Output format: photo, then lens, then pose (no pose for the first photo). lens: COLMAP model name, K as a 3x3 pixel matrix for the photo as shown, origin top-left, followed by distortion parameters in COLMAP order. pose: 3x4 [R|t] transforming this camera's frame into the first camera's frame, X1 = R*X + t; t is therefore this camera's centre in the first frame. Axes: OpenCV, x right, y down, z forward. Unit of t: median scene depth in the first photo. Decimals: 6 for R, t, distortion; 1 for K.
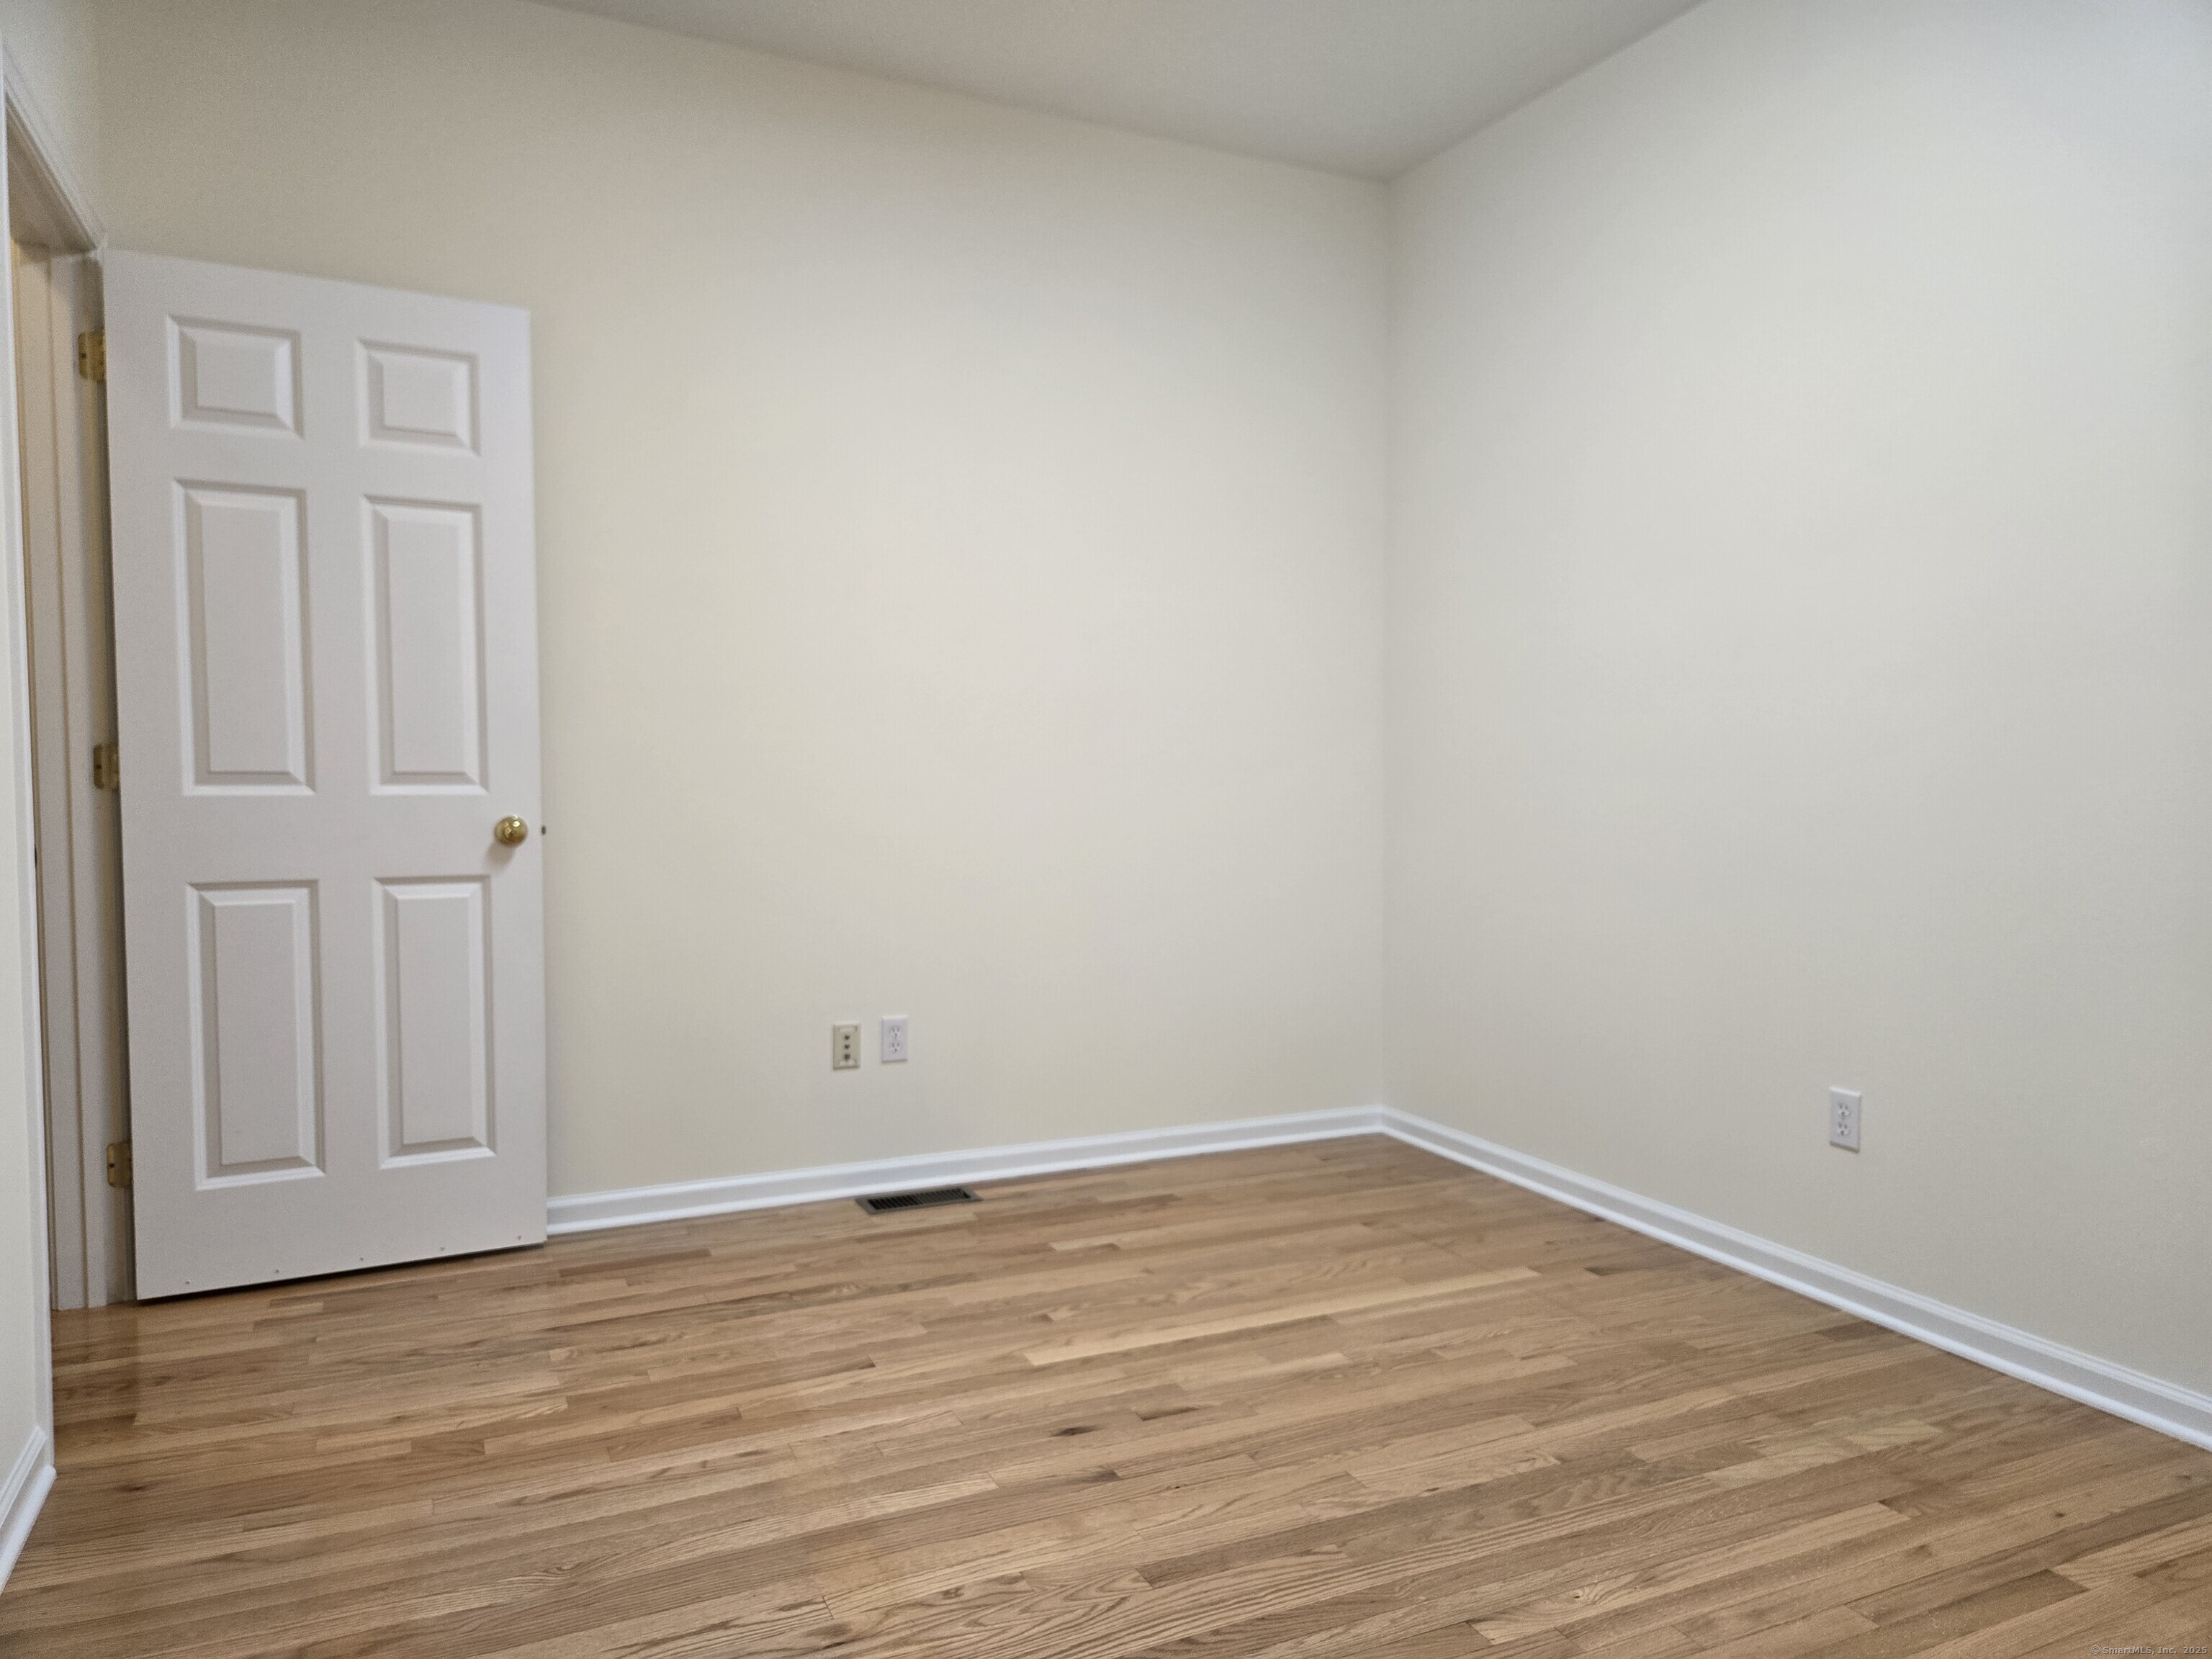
lens RADIAL K [[1488.6, 0, 1101.4], [0, 1488.6, 849.7], [0, 0, 1]] dist [0.084552, -0.063633]
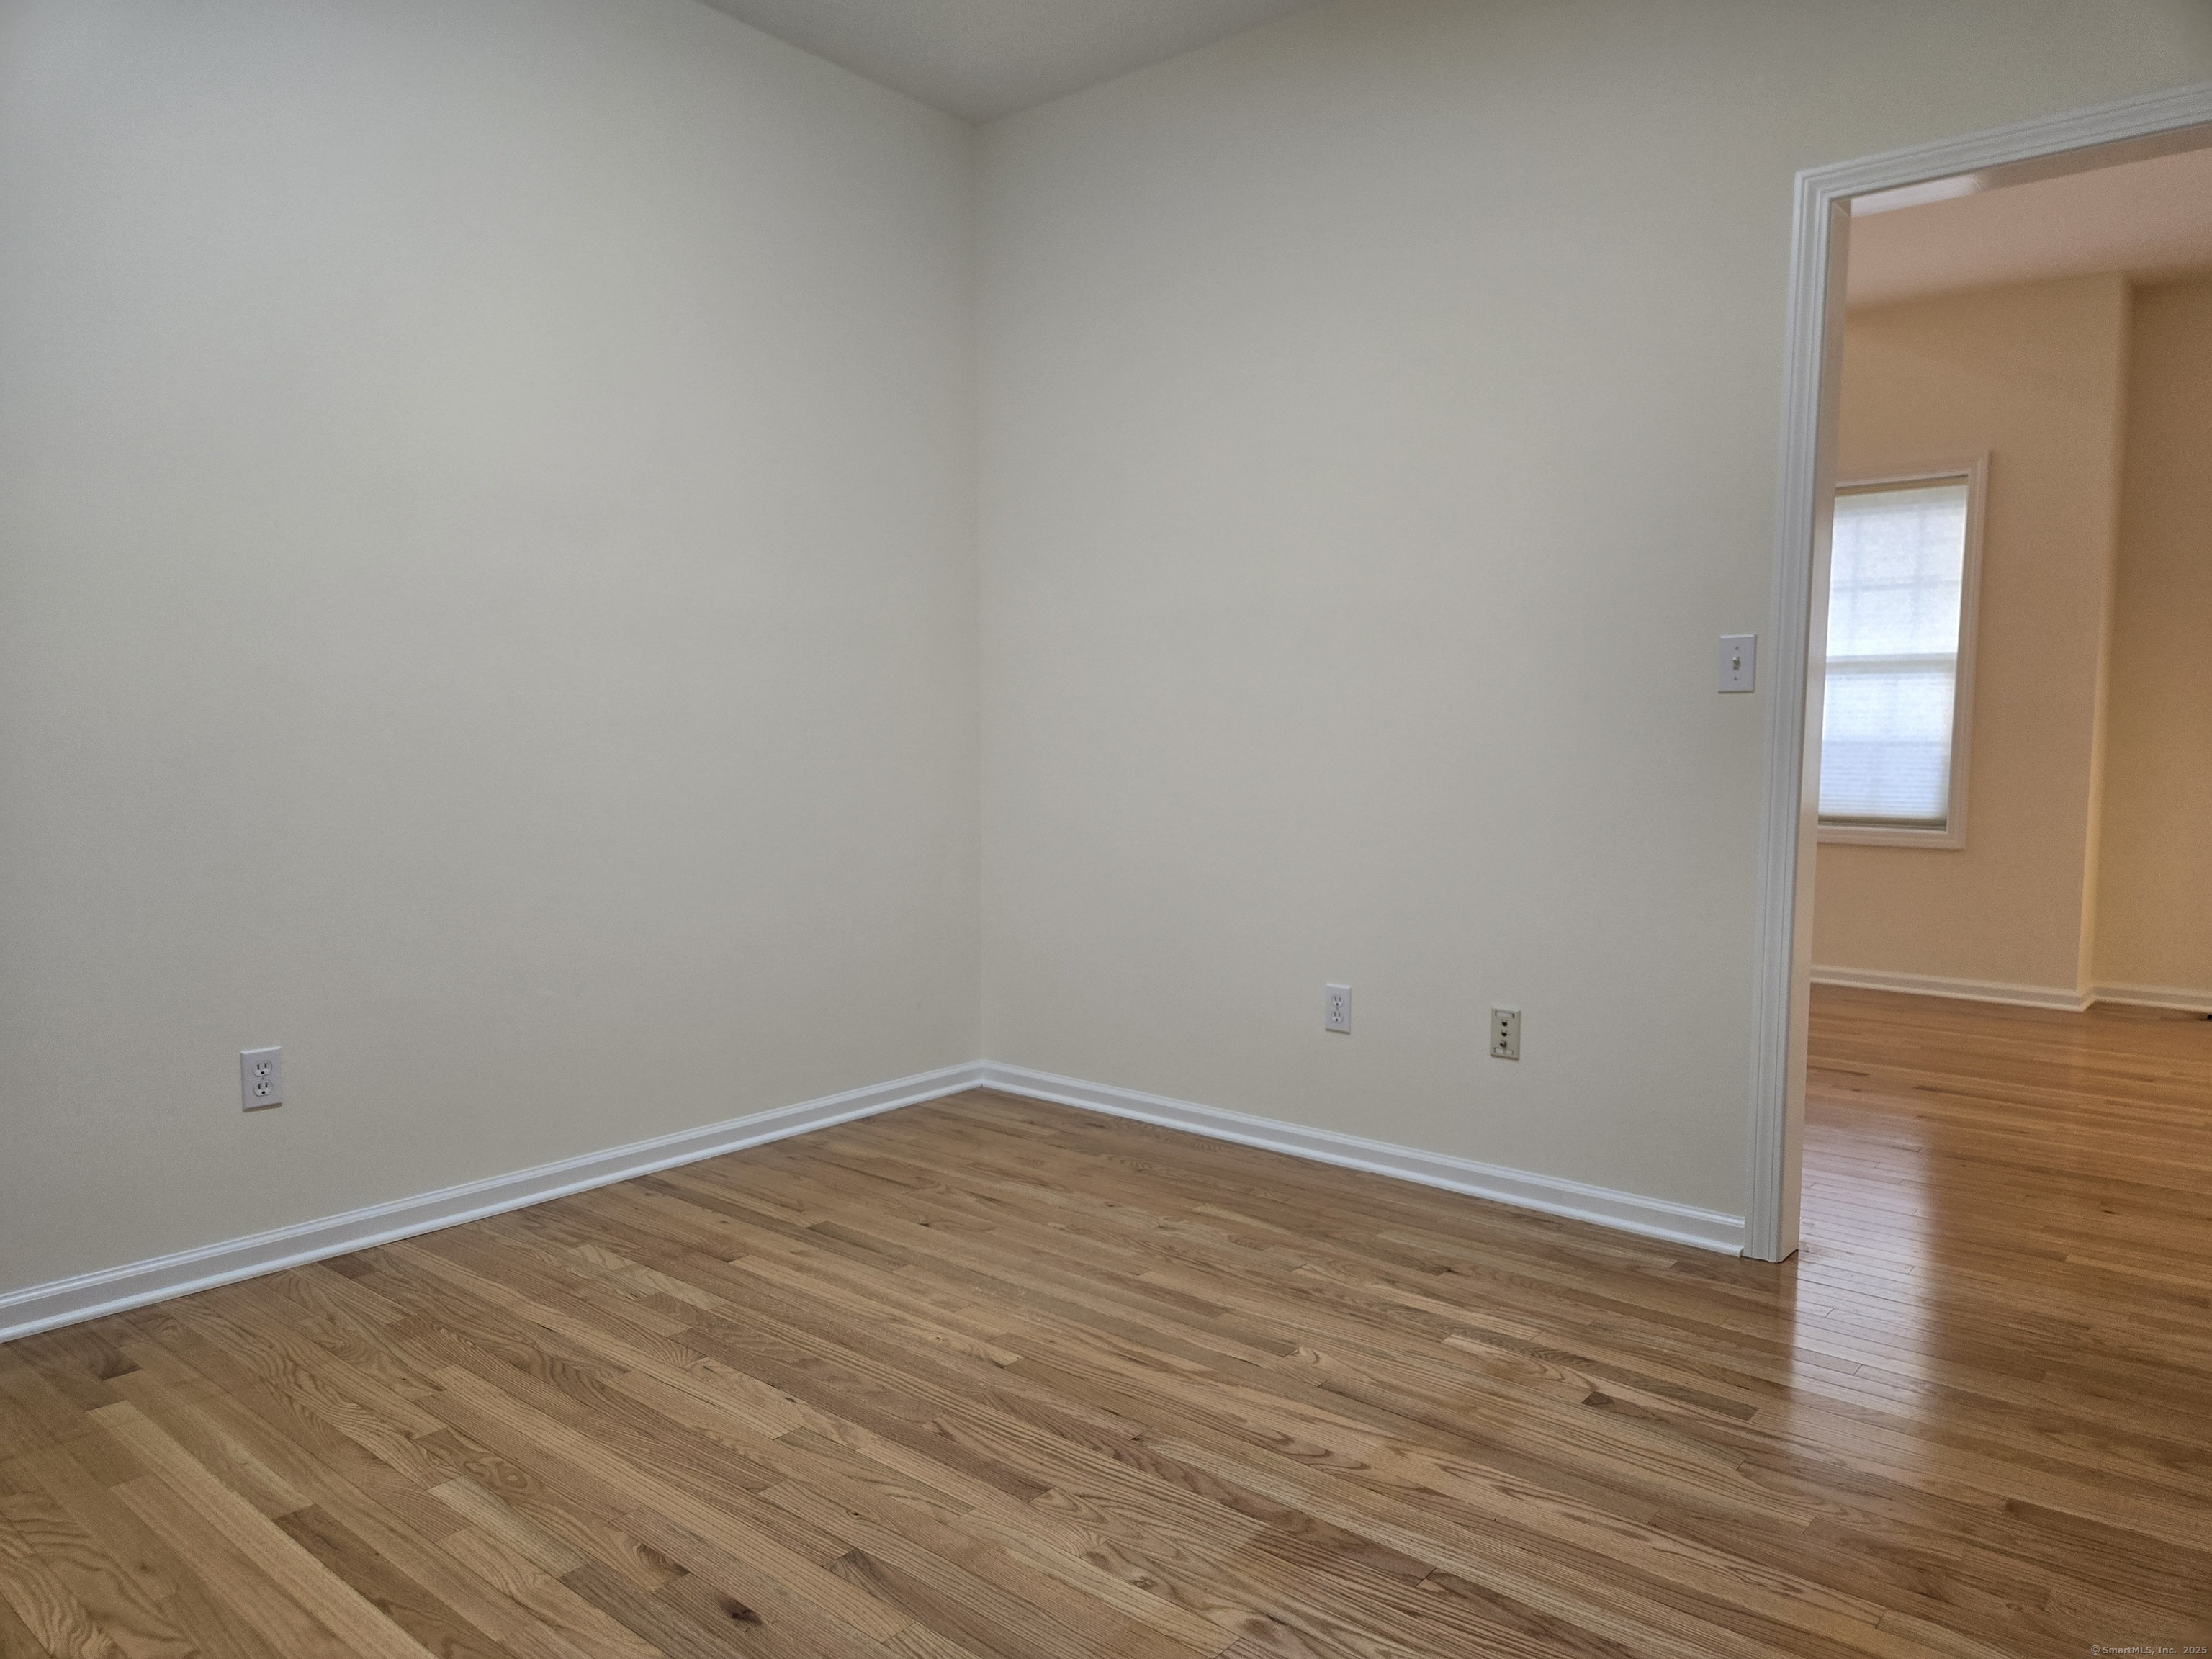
lens RADIAL K [[1488.6, 0, 1101.4], [0, 1488.6, 849.7], [0, 0, 1]] dist [0.084552, -0.063633]
pose [[-0.415134, -0.082961, 0.905970, -0.777141], [0.042912, 0.992940, 0.110588, -0.068227], [-0.908748, 0.084785, -0.408643, 1.162634]]
